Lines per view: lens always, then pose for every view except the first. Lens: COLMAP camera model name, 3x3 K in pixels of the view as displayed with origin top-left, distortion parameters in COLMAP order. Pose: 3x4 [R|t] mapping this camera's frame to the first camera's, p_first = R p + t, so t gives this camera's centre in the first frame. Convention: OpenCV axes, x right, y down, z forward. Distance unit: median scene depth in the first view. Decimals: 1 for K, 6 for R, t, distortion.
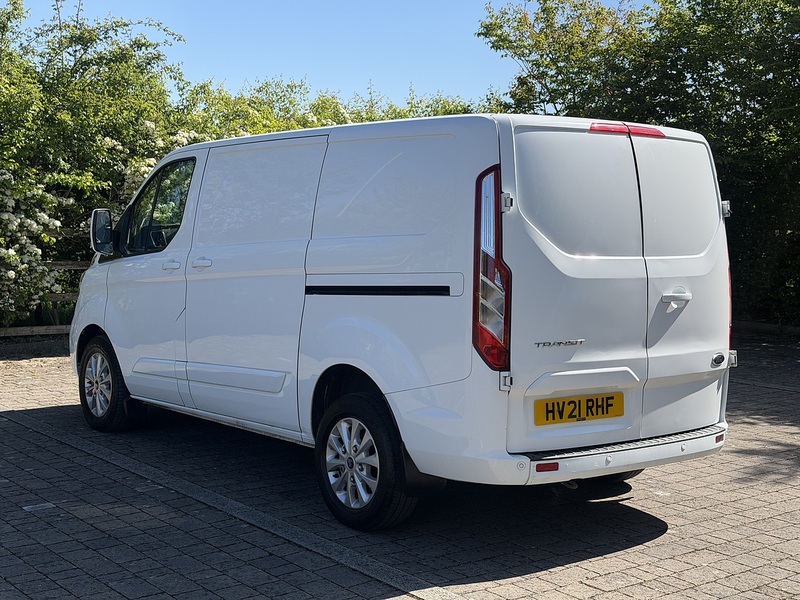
lens RADIAL K [[1137.6, 0, 404.4], [0, 1137.6, 296.2], [0, 0, 1]] dist [0.141610, 0.000000]
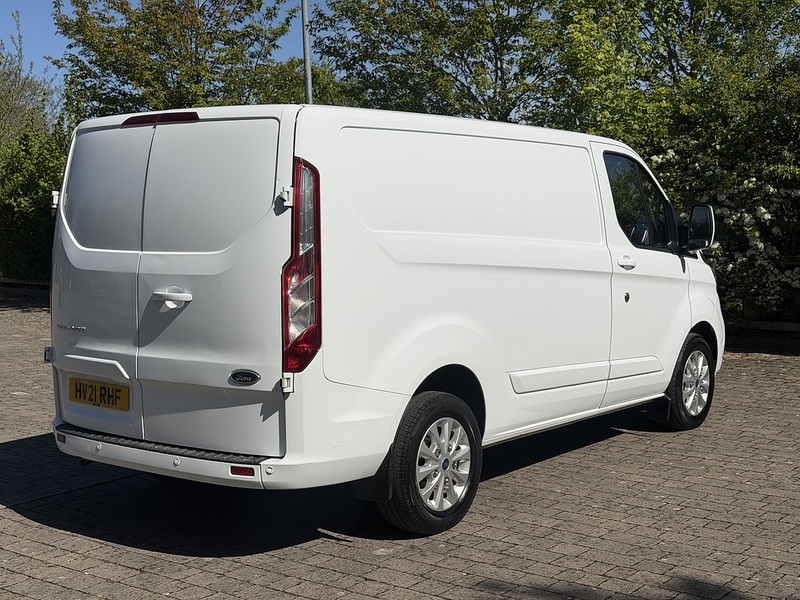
lens RADIAL K [[1137.6, 0, 403.0], [0, 1137.6, 302.9], [0, 0, 1]] dist [0.141610, 0.000000]
pose [[0.219214, 0.061568, -0.973732, 1.222158], [-0.050776, 0.997375, 0.051631, -0.052937], [0.974355, 0.038124, 0.221764, 1.024765]]
